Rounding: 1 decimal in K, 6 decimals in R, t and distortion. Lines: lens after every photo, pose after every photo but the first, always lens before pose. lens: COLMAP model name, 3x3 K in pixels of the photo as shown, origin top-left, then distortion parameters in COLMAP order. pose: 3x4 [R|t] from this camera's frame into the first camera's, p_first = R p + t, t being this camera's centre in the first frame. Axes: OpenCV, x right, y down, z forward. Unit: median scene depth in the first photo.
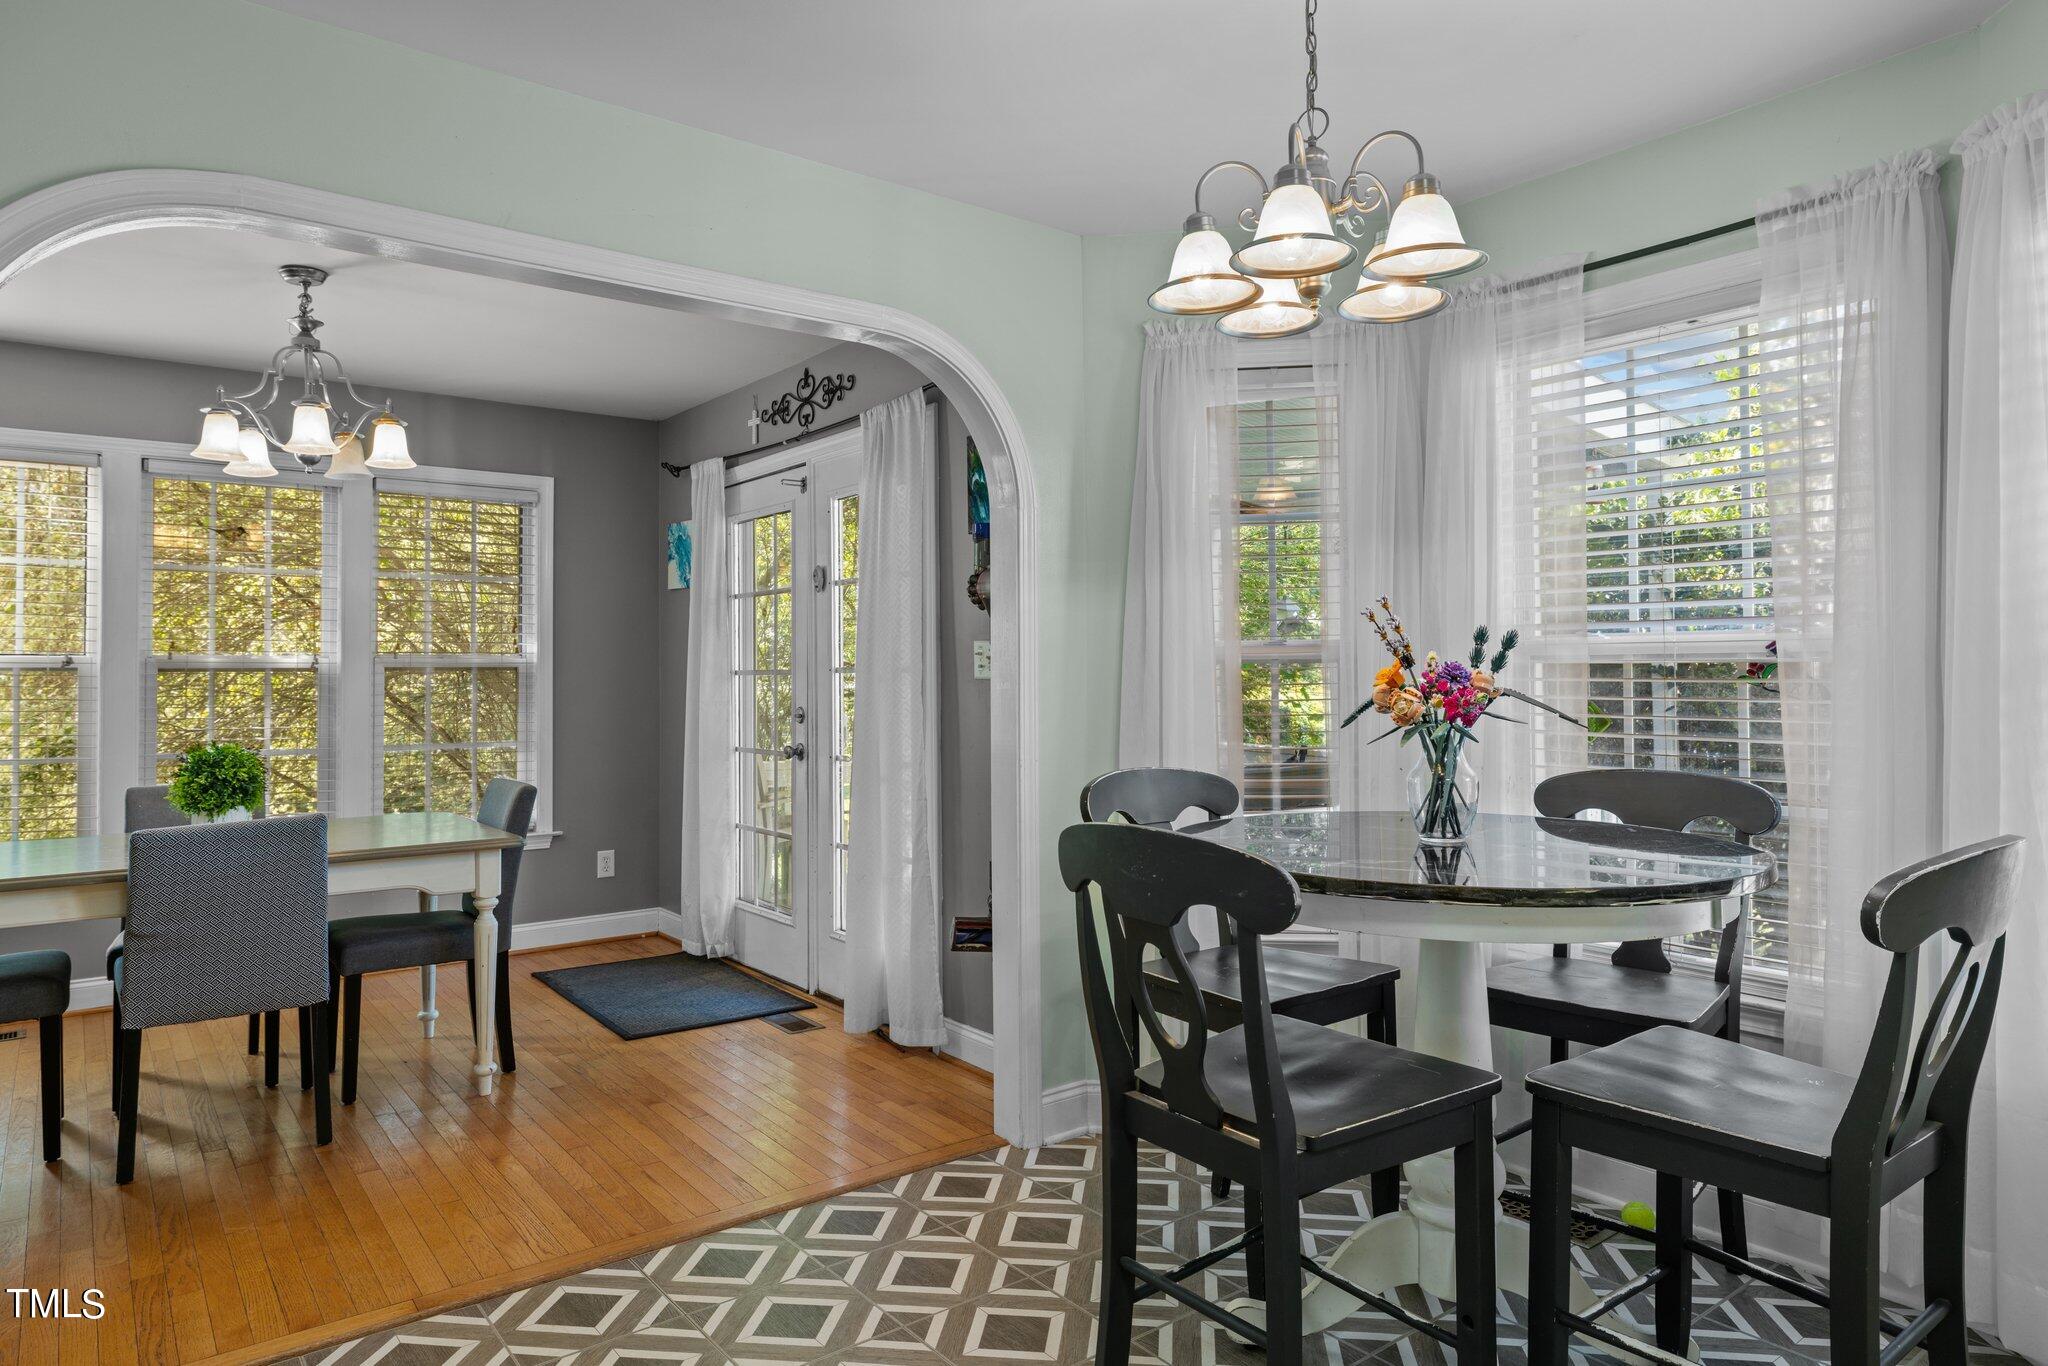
lens RADIAL K [[1228.9, 0, 1028.4], [0, 1228.9, 646.1], [0, 0, 1]] dist [-0.001464, -0.004438]
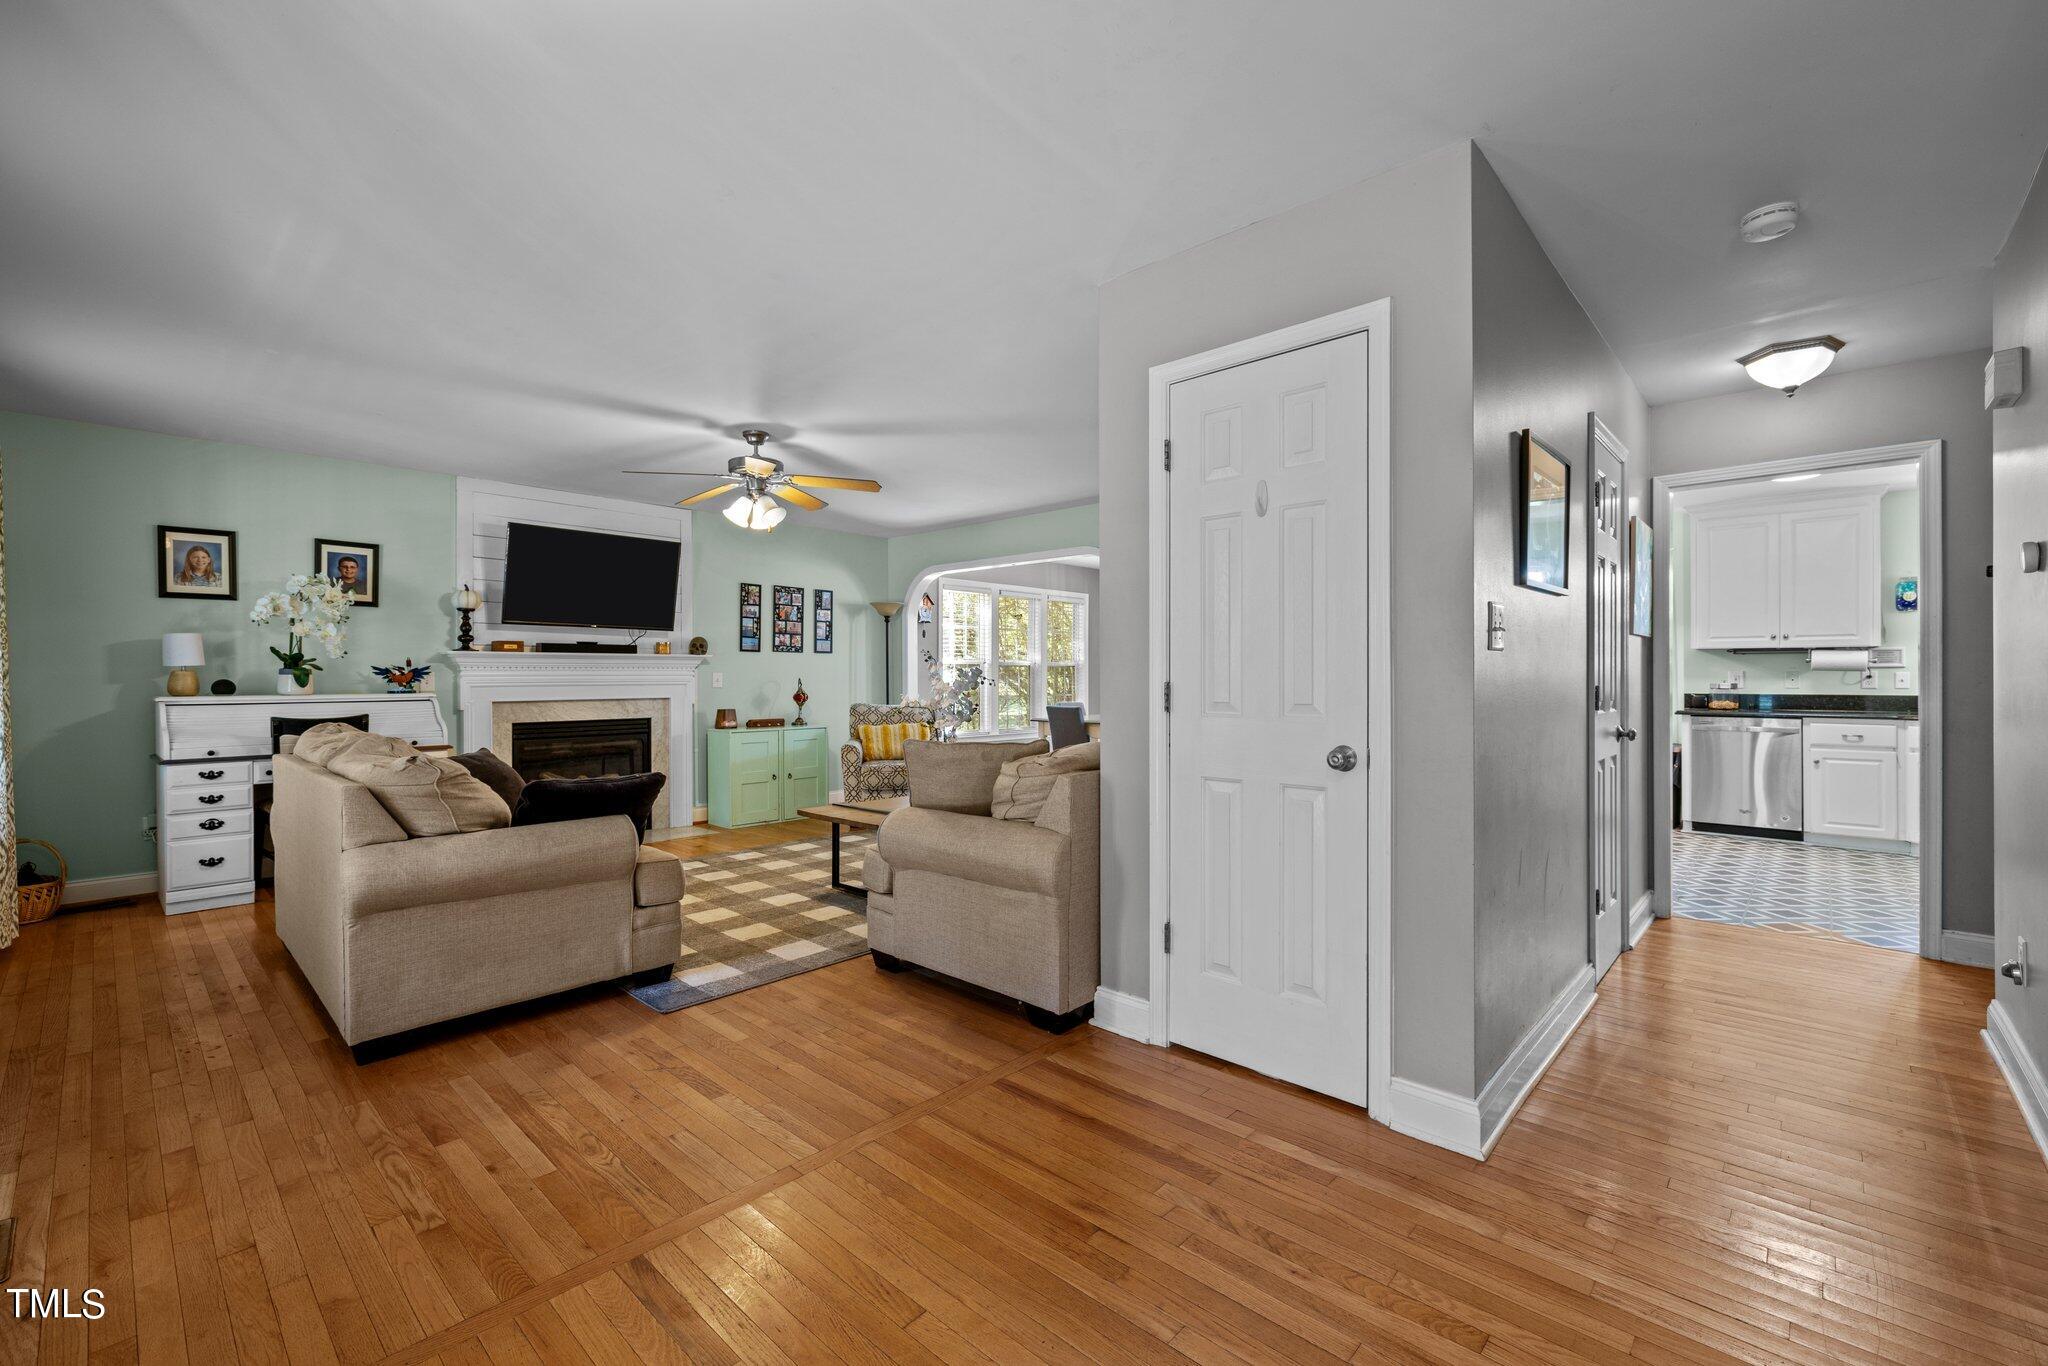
lens RADIAL K [[858.0, 0, 1016.7], [0, 858.0, 677.3], [0, 0, 1]] dist [0.000973, 0.000188]
pose [[0.988419, 0.005993, 0.151629, -1.238851], [-0.009474, 0.999708, 0.022243, 0.002473], [-0.151451, -0.023422, 0.988187, -1.214449]]
